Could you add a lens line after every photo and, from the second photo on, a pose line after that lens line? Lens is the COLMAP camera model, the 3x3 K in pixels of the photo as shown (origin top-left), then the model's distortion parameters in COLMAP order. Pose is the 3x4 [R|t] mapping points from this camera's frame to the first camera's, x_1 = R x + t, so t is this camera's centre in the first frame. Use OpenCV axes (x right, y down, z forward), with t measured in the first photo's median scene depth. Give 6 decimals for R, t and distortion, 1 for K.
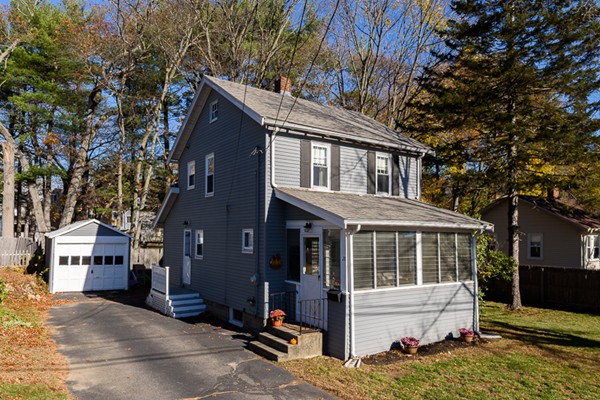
lens RADIAL K [[362.3, 0, 299.1], [0, 362.3, 233.6], [0, 0, 1]] dist [-0.001713, -0.000755]
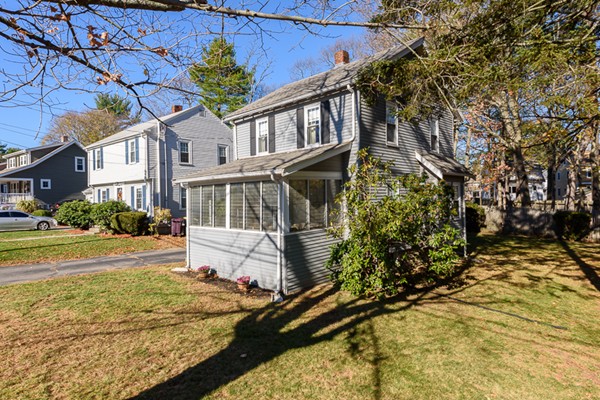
lens RADIAL K [[313.2, 0, 300.0], [0, 313.2, 200.0], [0, 0, 1]] dist [-0.001553, -0.000297]
pose [[0.309800, -0.013790, -0.950702, 1.083015], [0.031797, 0.999486, -0.004137, 0.047316], [0.950270, -0.028948, 0.310079, 0.715019]]
